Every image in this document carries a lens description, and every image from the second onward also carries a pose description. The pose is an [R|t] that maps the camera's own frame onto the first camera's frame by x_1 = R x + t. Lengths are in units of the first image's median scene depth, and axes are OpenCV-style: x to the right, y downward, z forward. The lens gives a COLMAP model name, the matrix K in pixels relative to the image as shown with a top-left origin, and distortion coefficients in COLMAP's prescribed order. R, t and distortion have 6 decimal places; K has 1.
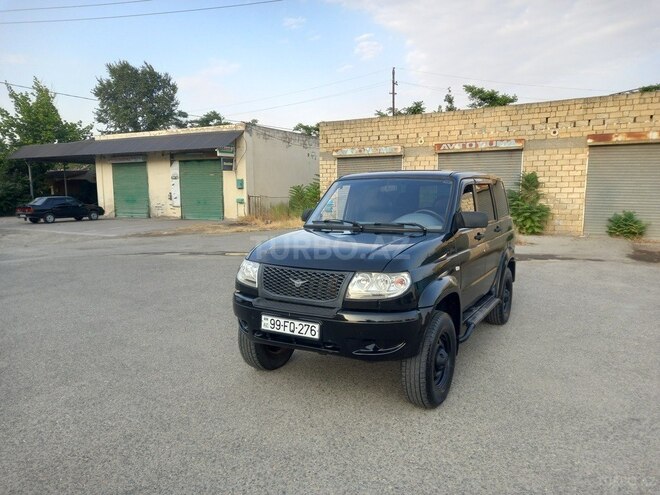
lens RADIAL K [[472.4, 0, 340.0], [0, 472.4, 248.1], [0, 0, 1]] dist [0.078497, -0.058885]
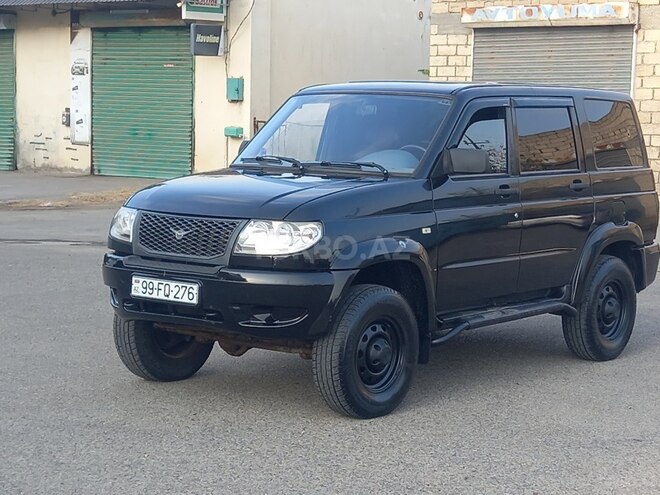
lens RADIAL K [[1422.7, 0, 359.0], [0, 1422.7, 252.0], [0, 0, 1]] dist [0.102320, 0.000000]
pose [[0.988757, 0.037187, -0.144836, 0.100861], [-0.040277, 0.999018, -0.018457, 0.025867], [0.144008, 0.024083, 0.989283, -0.230197]]
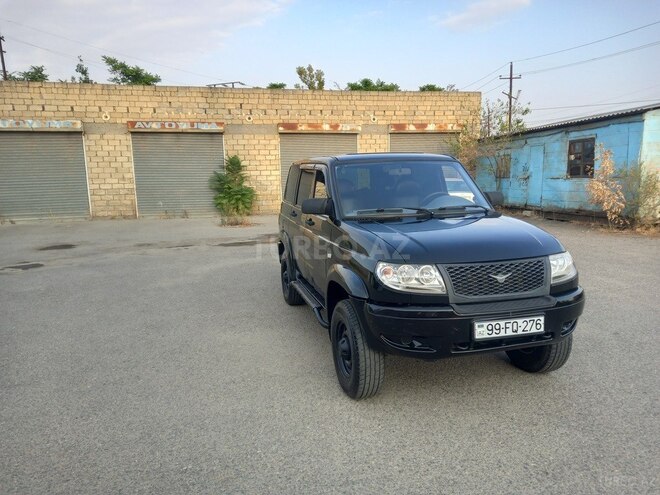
lens RADIAL K [[472.4, 0, 335.2], [0, 472.4, 245.8], [0, 0, 1]] dist [0.078497, -0.058885]
pose [[0.717940, -0.122817, 0.685185, -0.180664], [0.101940, 0.992250, 0.071045, -0.016101], [-0.688600, 0.018842, 0.724896, 0.109757]]
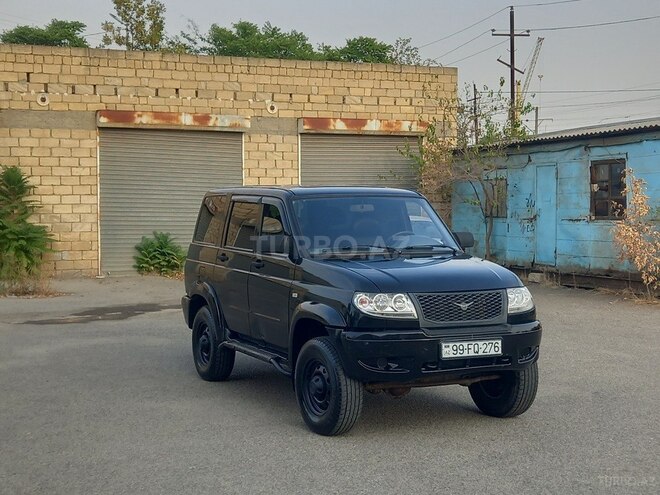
lens RADIAL K [[1066.3, 0, 340.9], [0, 1066.3, 251.0], [0, 0, 1]] dist [0.068920, 0.000000]
pose [[0.584678, -0.042769, 0.810137, -0.402908], [0.095689, 0.995274, -0.016516, -0.005734], [-0.805602, 0.087178, 0.586008, -0.023584]]
